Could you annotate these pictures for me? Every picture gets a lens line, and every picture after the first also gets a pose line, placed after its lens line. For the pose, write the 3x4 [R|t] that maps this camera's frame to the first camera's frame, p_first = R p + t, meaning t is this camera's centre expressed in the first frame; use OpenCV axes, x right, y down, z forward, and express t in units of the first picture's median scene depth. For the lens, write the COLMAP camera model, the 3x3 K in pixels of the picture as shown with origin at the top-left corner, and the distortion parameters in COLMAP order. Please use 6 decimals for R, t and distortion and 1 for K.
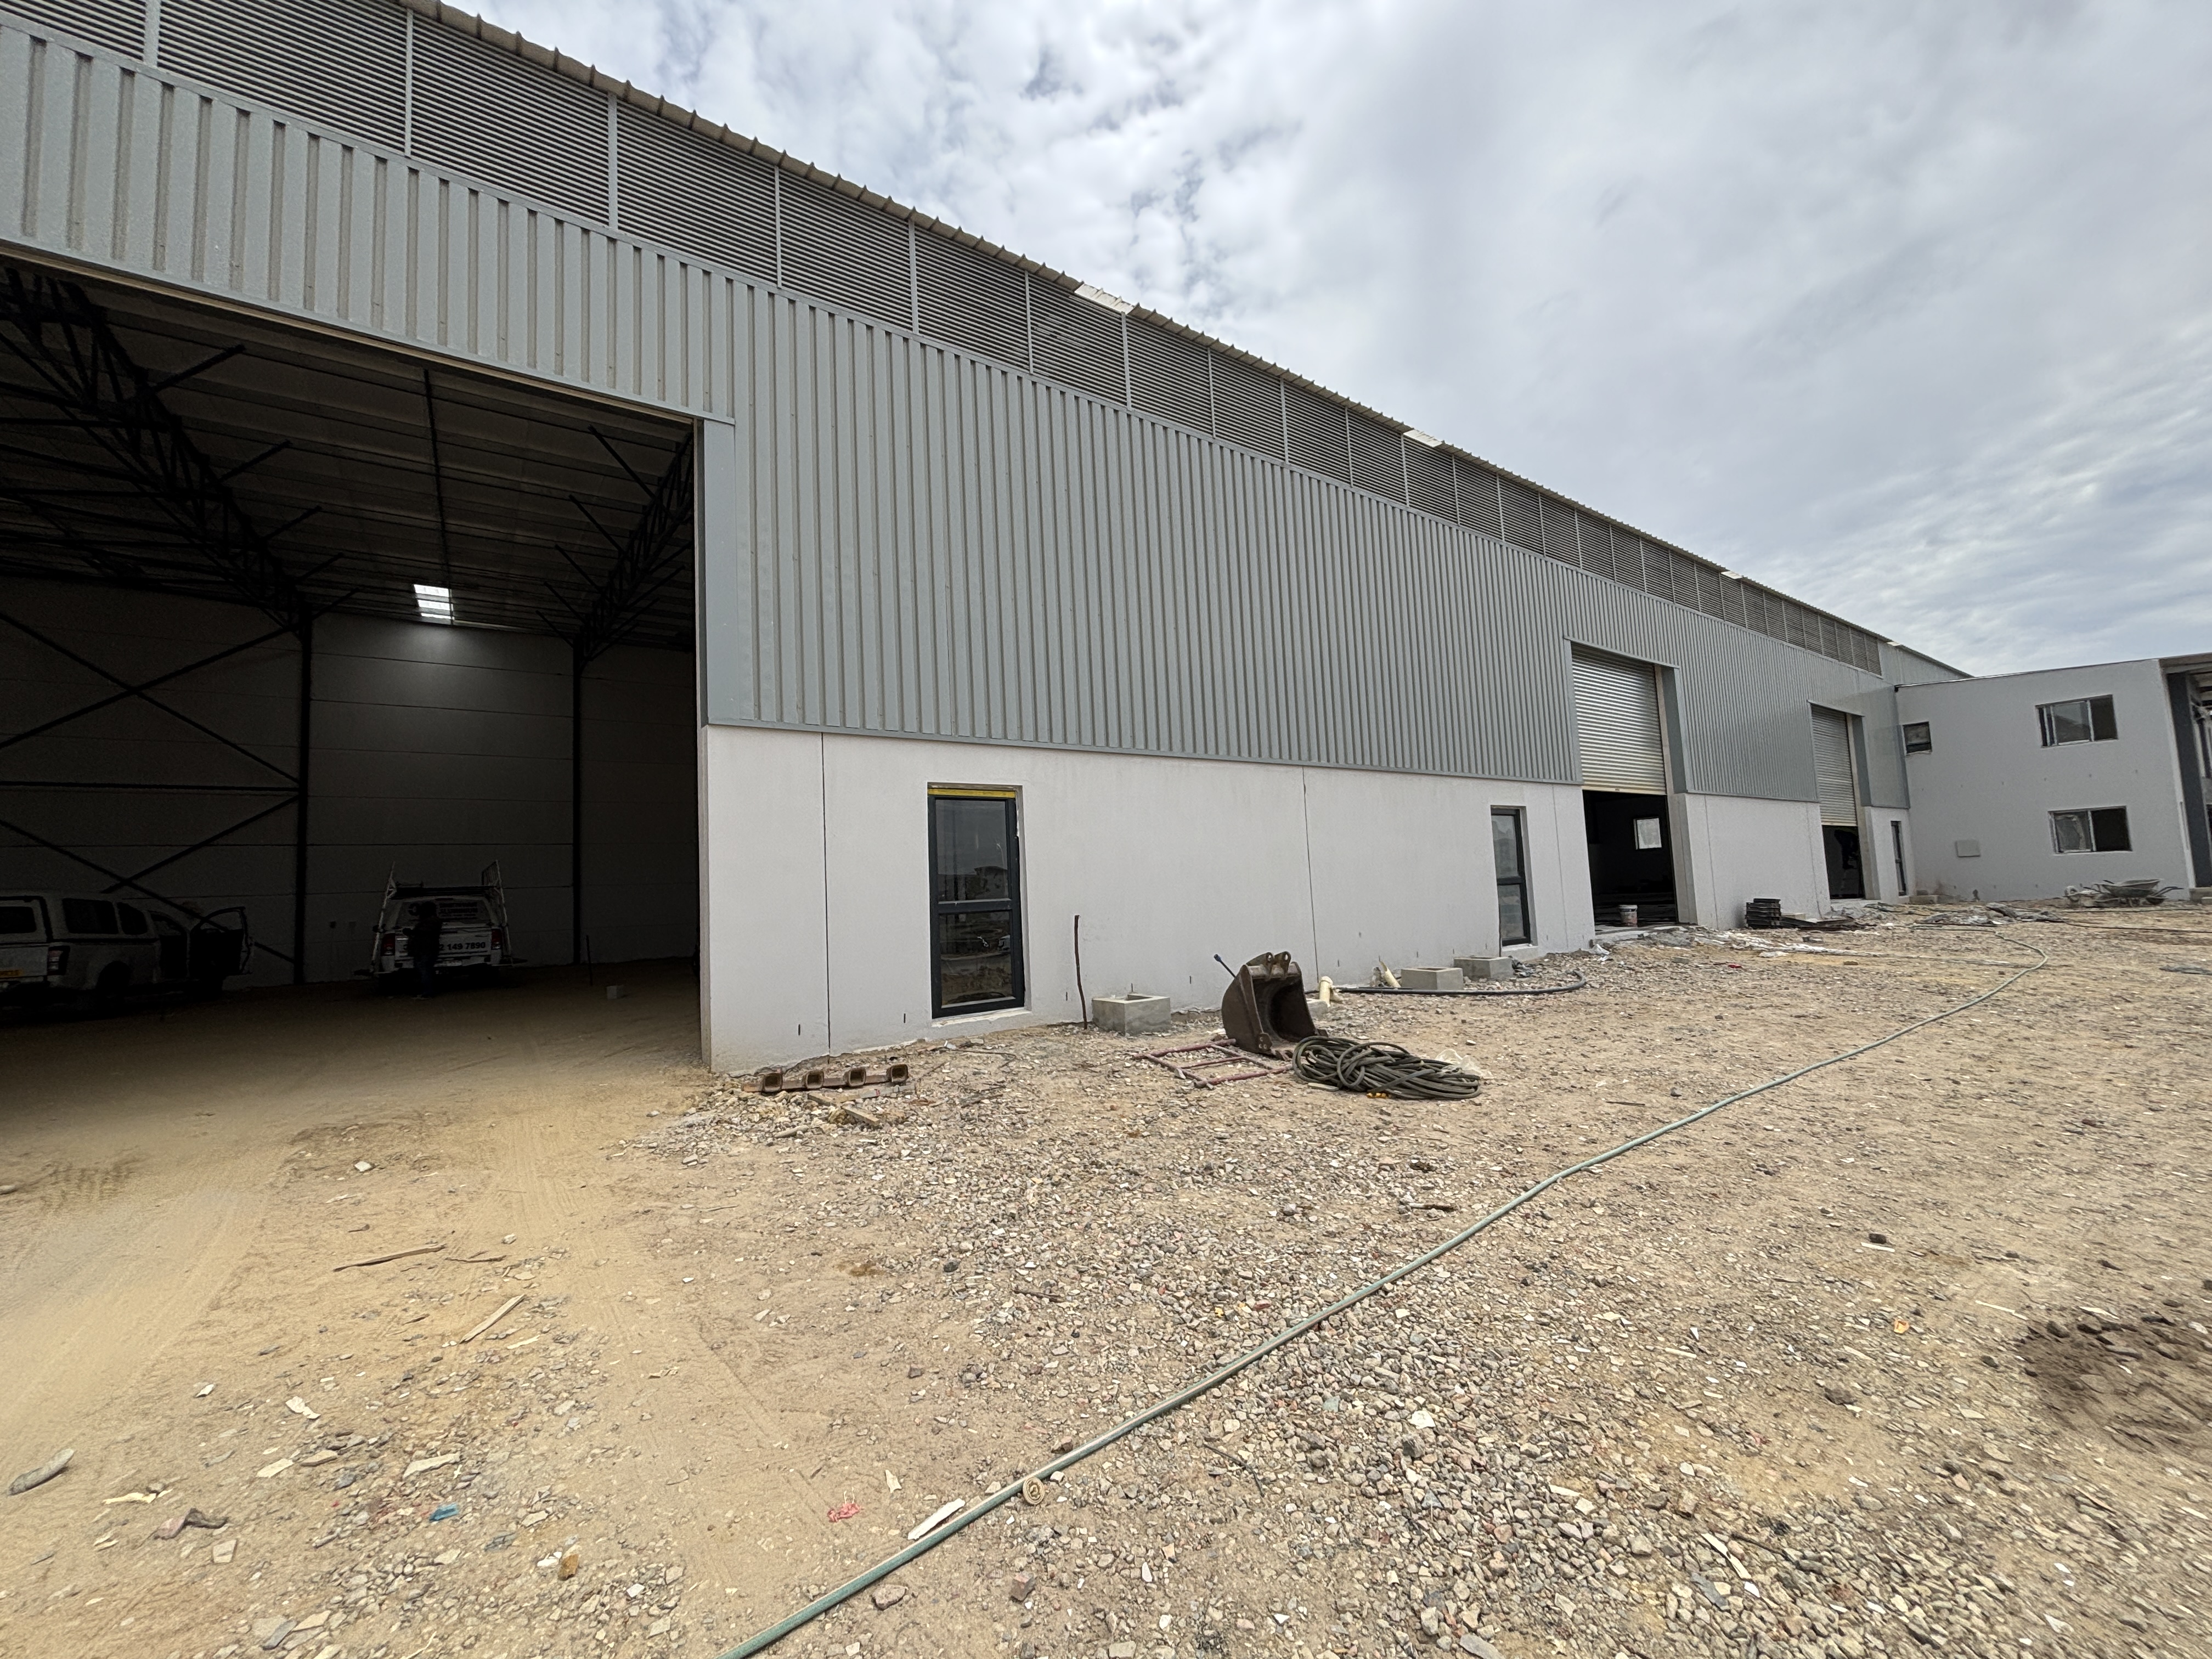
lens RADIAL K [[881.9, 0, 1098.6], [0, 881.9, 835.5], [0, 0, 1]] dist [-0.002188, 0.001218]
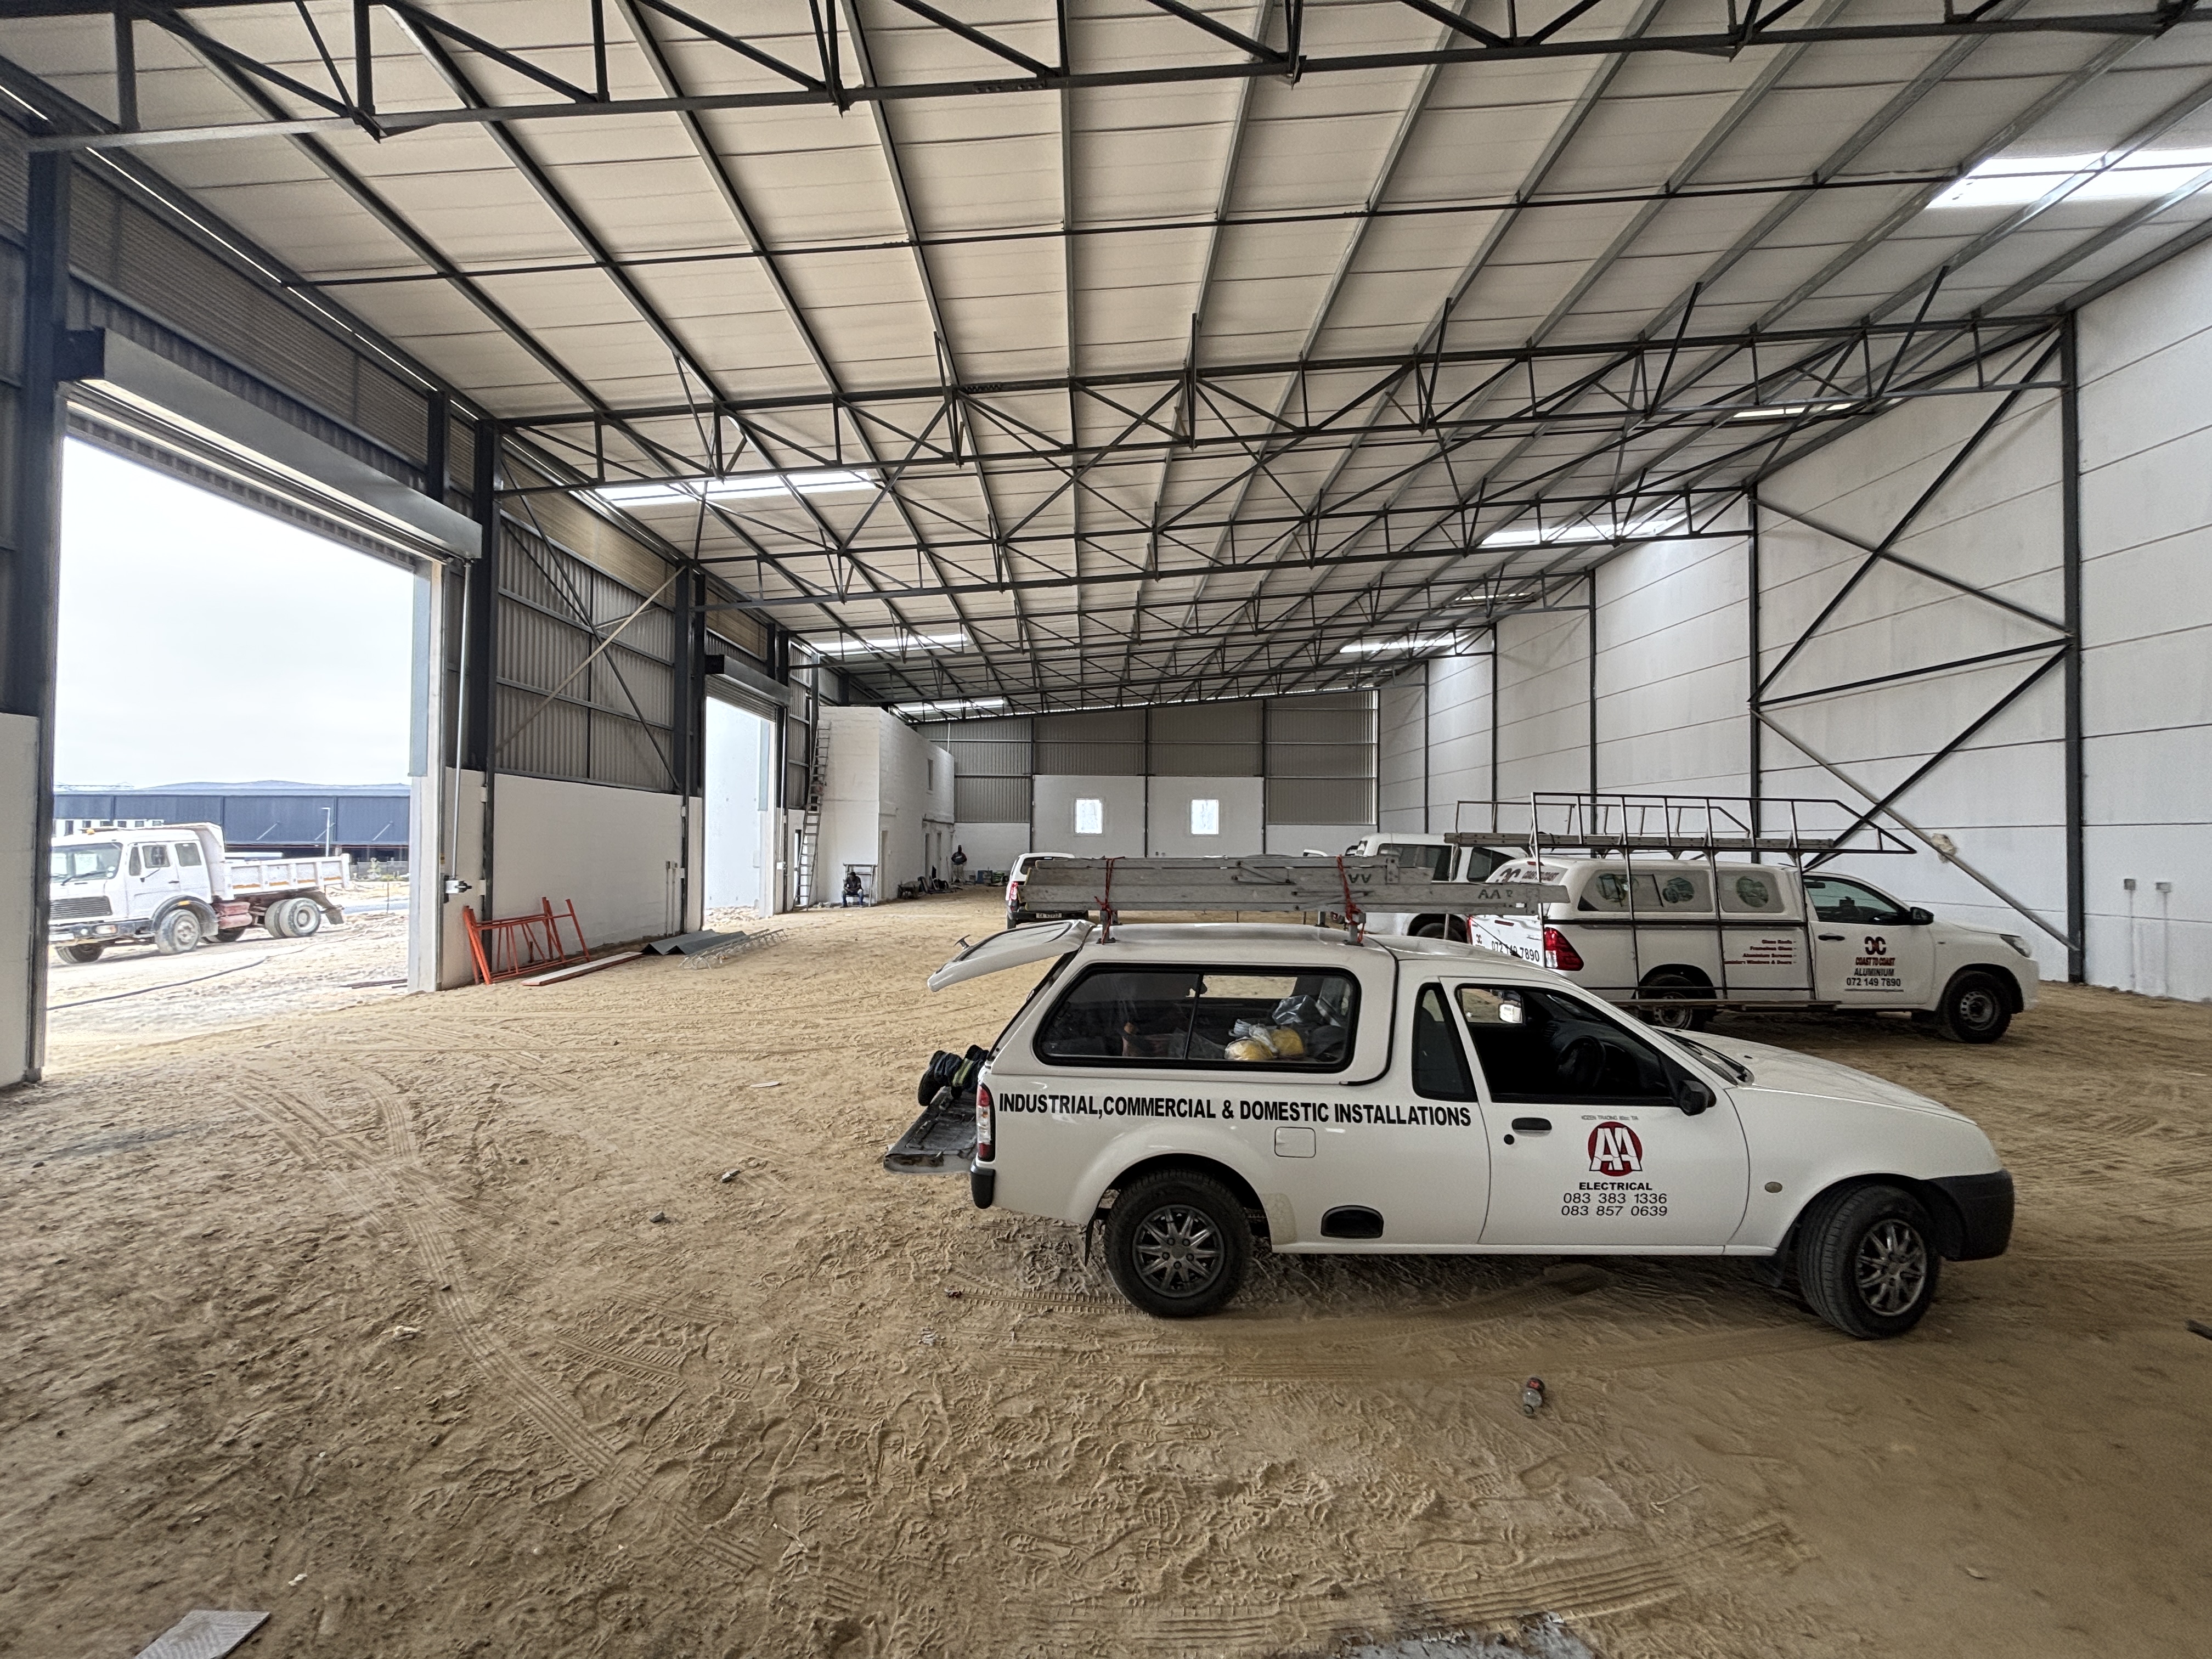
lens RADIAL K [[881.9, 0, 1108.8], [0, 881.9, 827.1], [0, 0, 1]] dist [-0.002188, 0.001218]
pose [[-0.548466, 0.029323, -0.835658, -0.097630], [0.080219, 0.996621, -0.017678, 0.028332], [0.832316, -0.076731, -0.548965, 0.809662]]
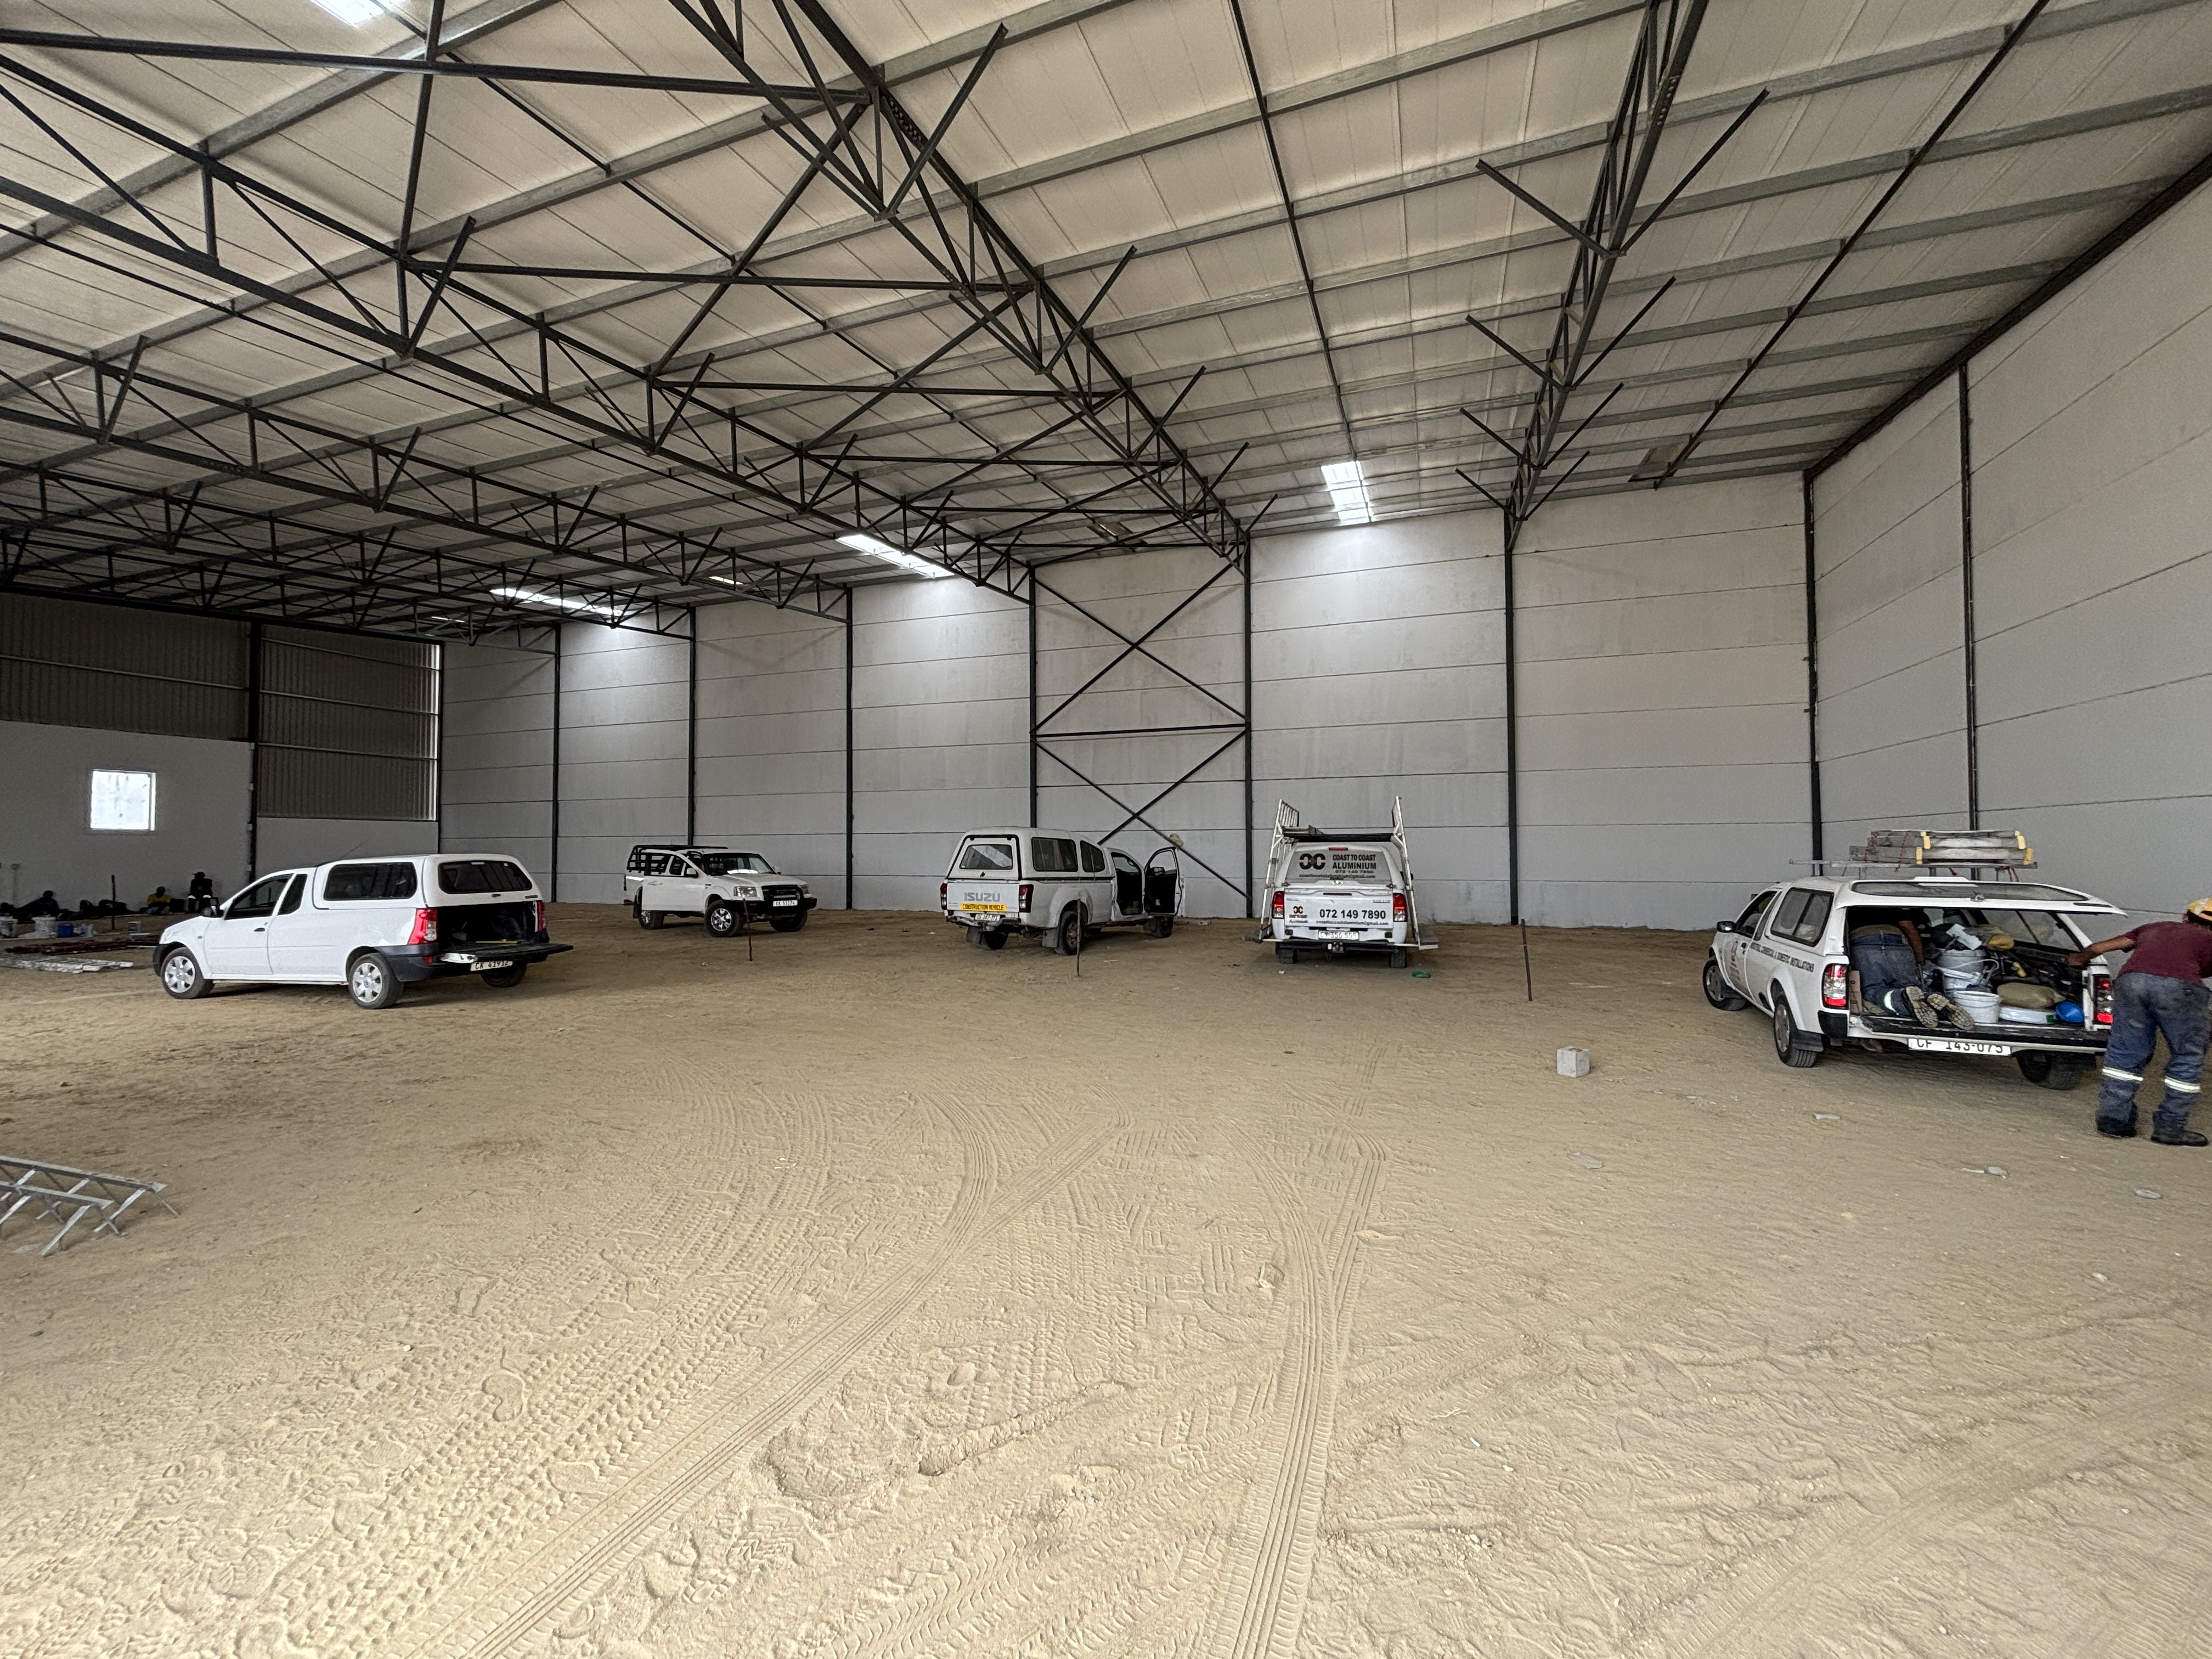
lens RADIAL K [[881.9, 0, 1119.7], [0, 881.9, 820.7], [0, 0, 1]] dist [-0.002188, 0.001218]
pose [[0.572362, 0.018773, -0.819786, -0.178403], [0.034764, 0.998284, 0.047132, 0.005125], [0.819264, -0.055475, 0.570727, 0.318758]]
